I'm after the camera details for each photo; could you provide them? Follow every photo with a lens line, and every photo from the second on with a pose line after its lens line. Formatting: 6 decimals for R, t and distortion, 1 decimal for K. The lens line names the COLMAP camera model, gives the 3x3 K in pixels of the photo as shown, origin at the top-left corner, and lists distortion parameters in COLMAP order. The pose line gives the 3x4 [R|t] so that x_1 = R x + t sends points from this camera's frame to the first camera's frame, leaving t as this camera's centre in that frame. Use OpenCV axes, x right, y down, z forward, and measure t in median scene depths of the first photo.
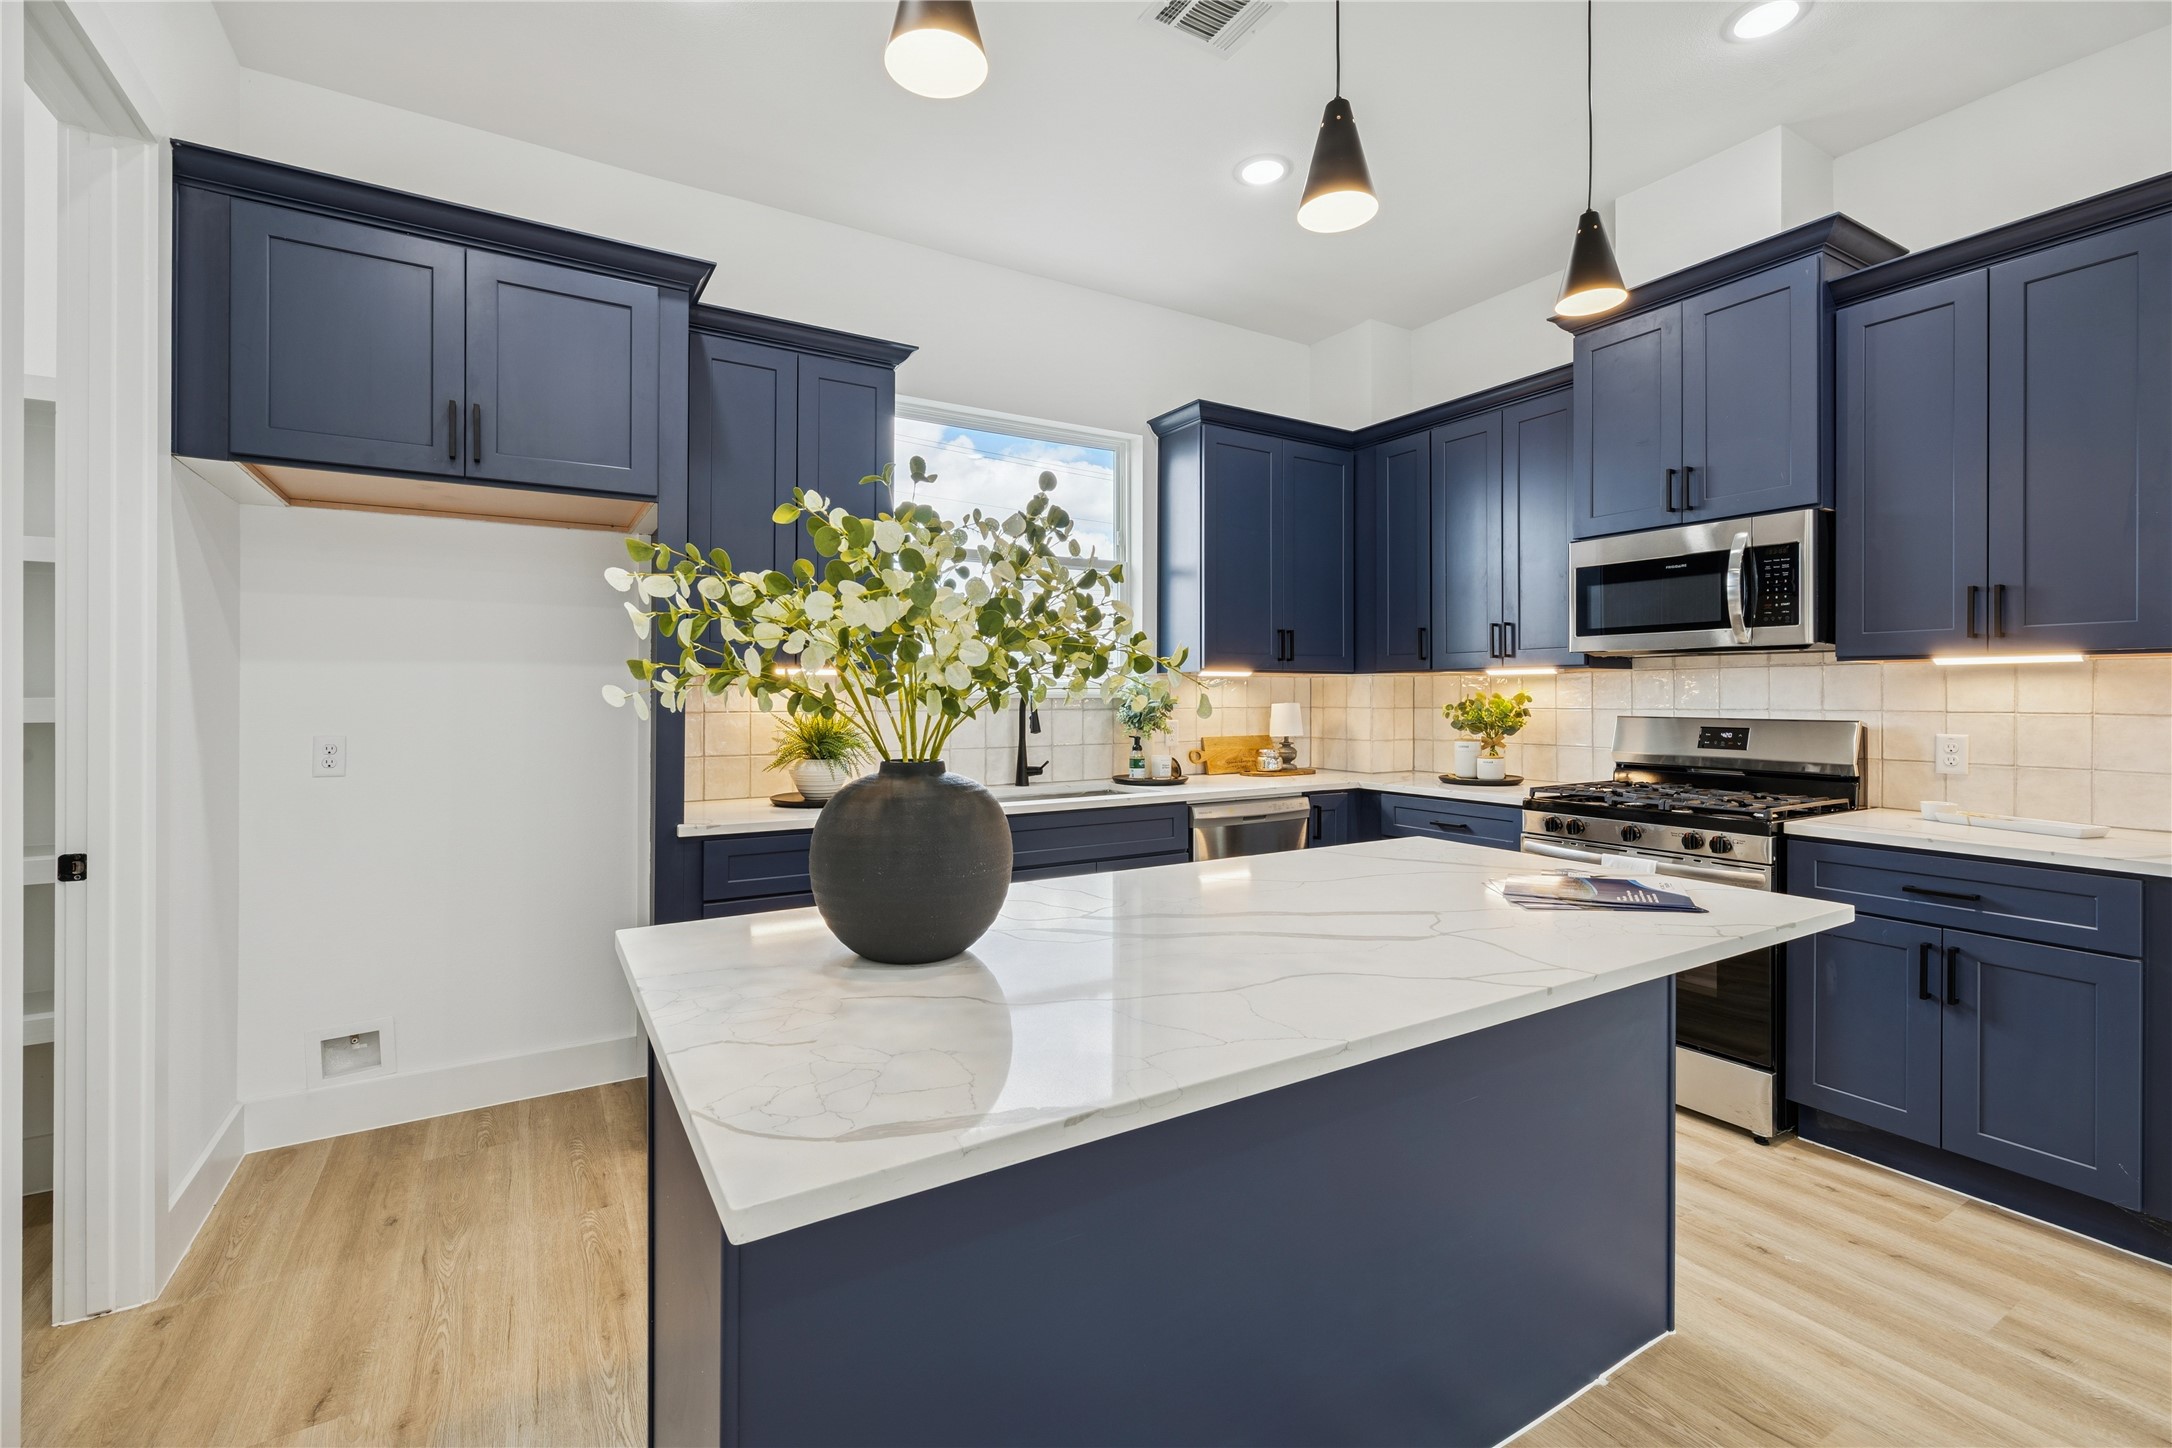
lens RADIAL K [[937.1, 0, 1091.5], [0, 937.1, 708.1], [0, 0, 1]] dist [0.013519, 0.000511]
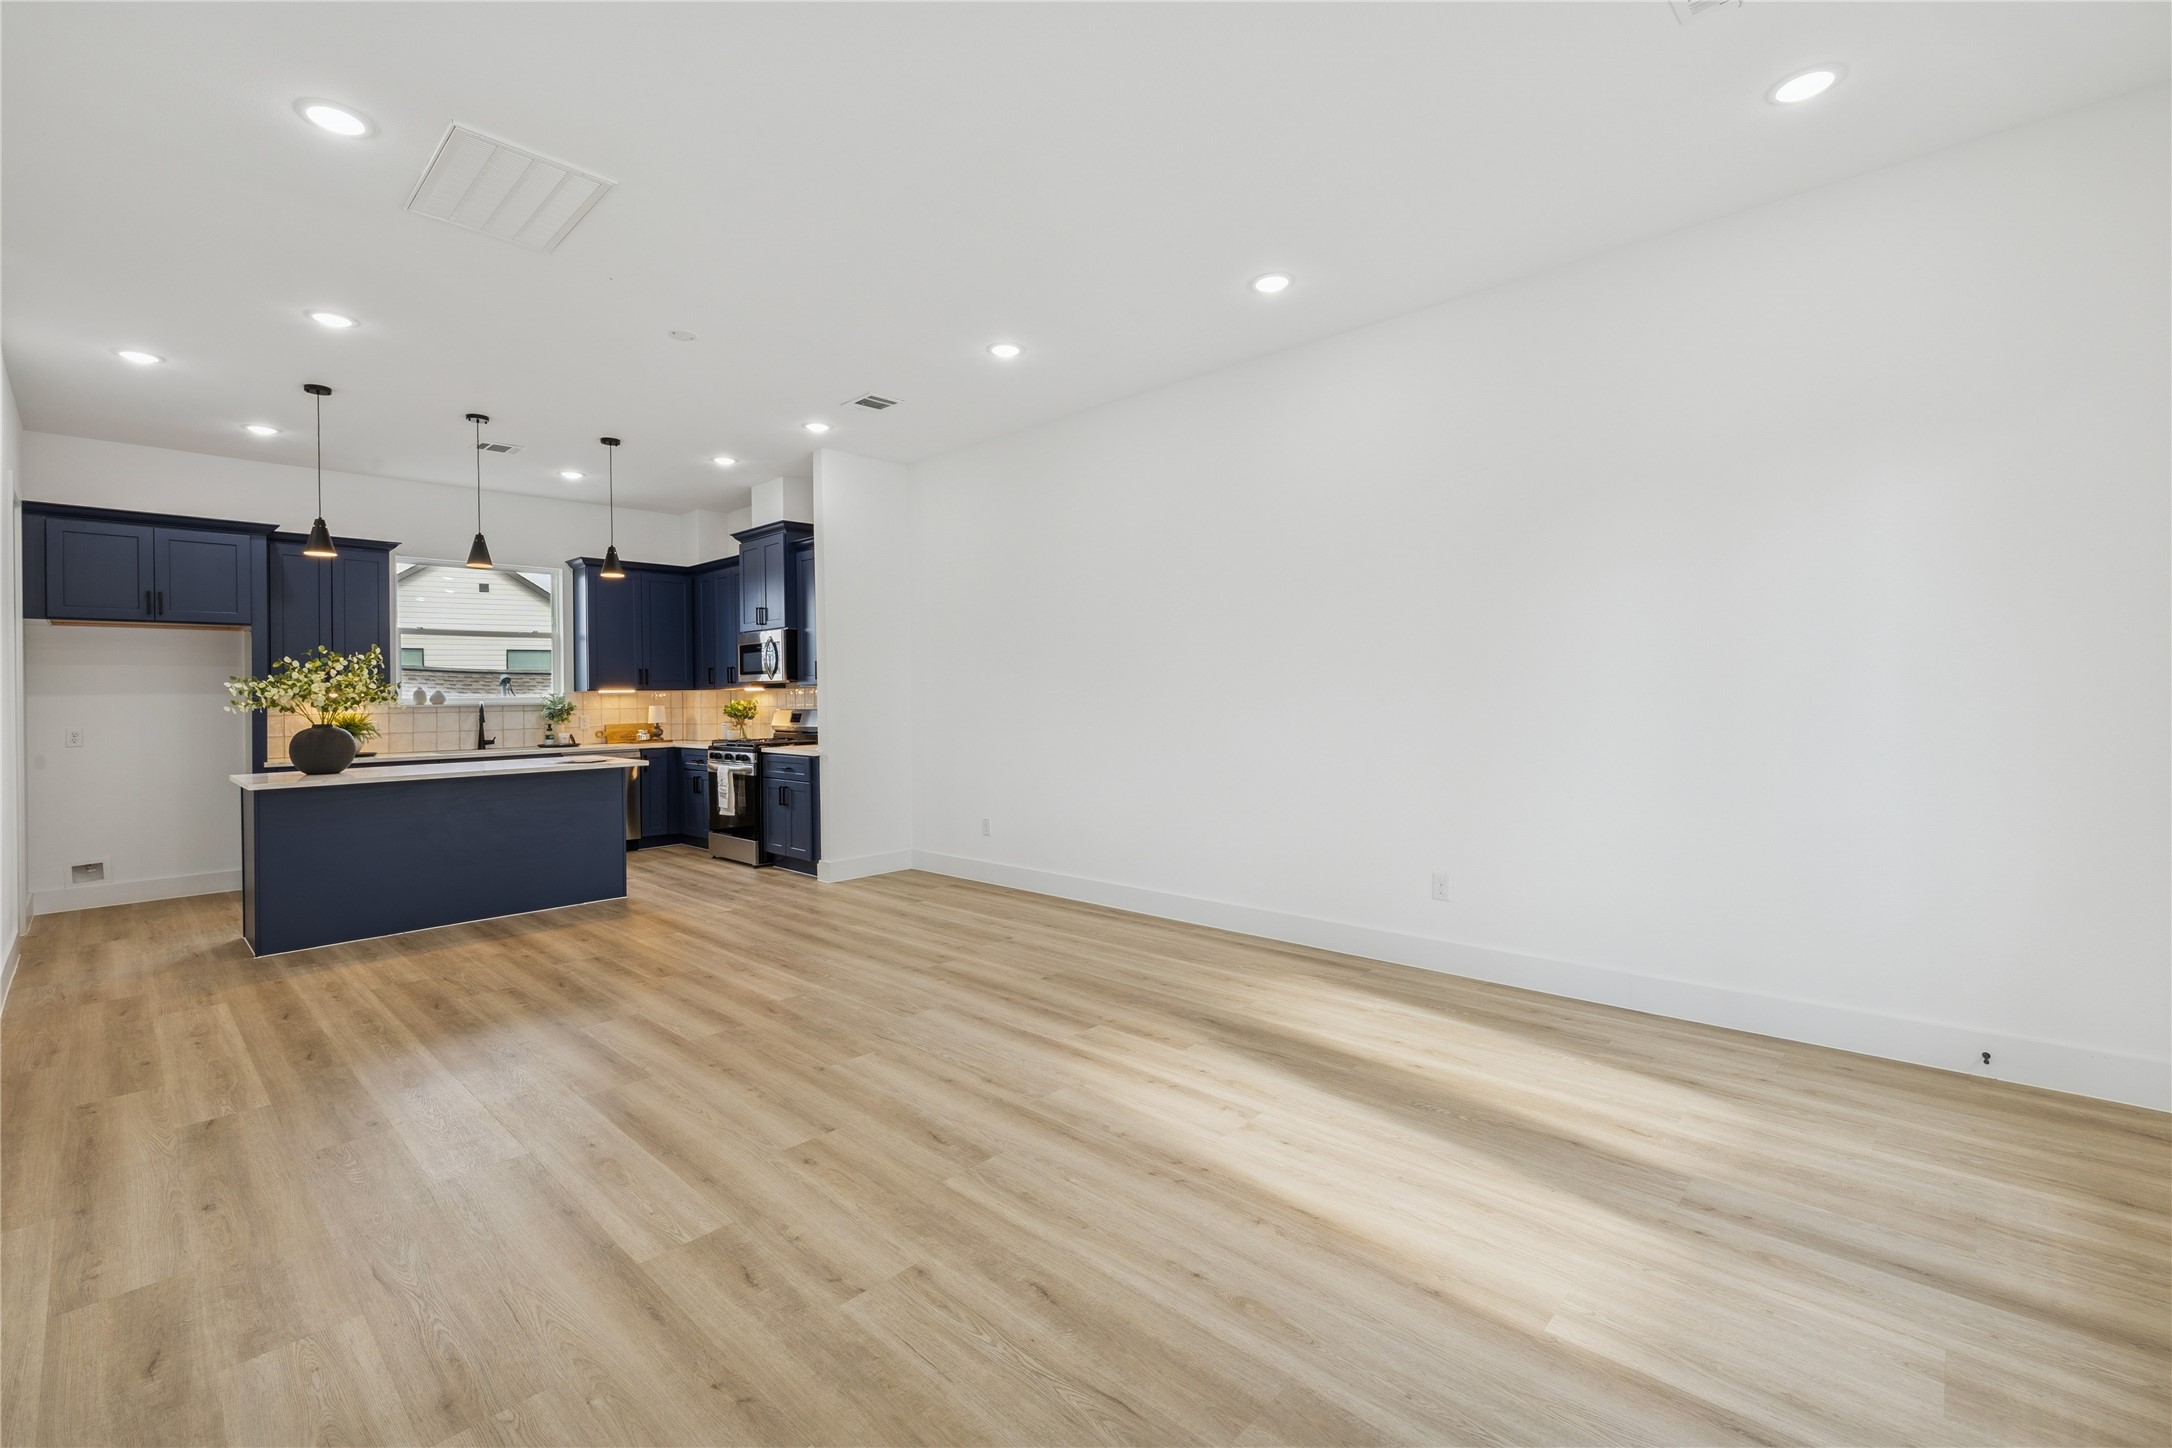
lens RADIAL K [[937.1, 0, 1090.6], [0, 937.1, 708.3], [0, 0, 1]] dist [0.013519, 0.000511]
pose [[0.966560, -0.016080, 0.255938, 0.782903], [0.016004, 0.999869, 0.002382, 0.012596], [-0.255943, 0.001794, 0.966690, -1.494882]]
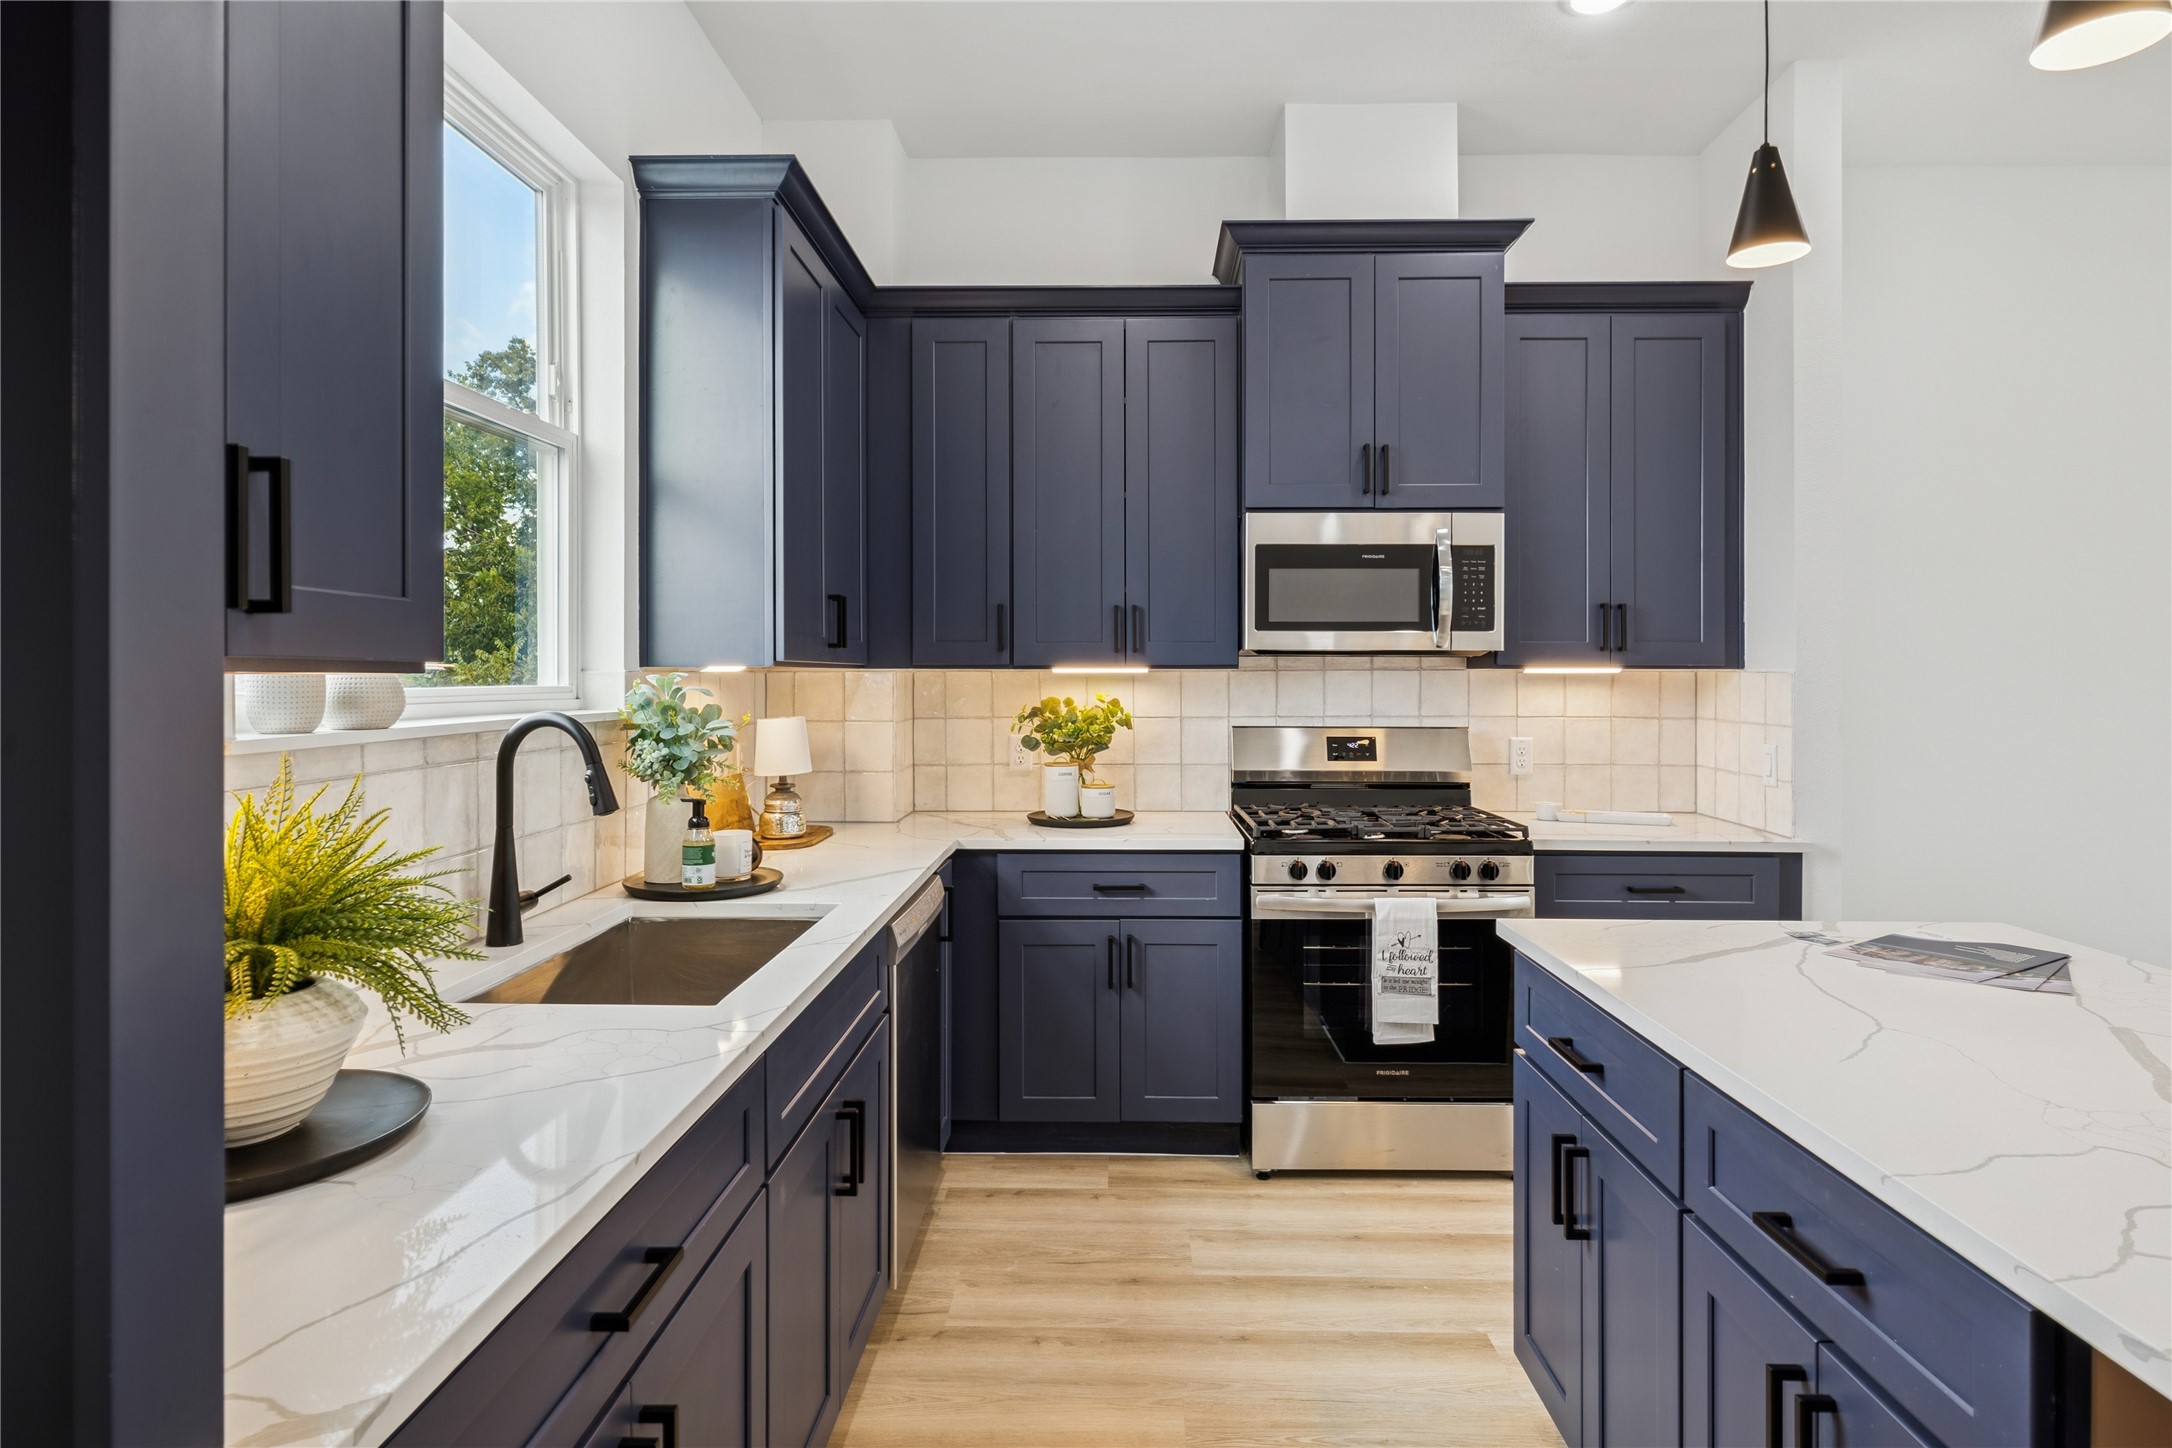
lens RADIAL K [[1200.4, 0, 1111.6], [0, 1200.4, 679.3], [0, 0, 1]] dist [0.000959, -0.000072]
pose [[0.547906, -0.002235, 0.836537, -0.425975], [0.010286, 0.999939, -0.004065, -0.032962], [-0.836477, 0.010832, 0.547895, 0.569691]]
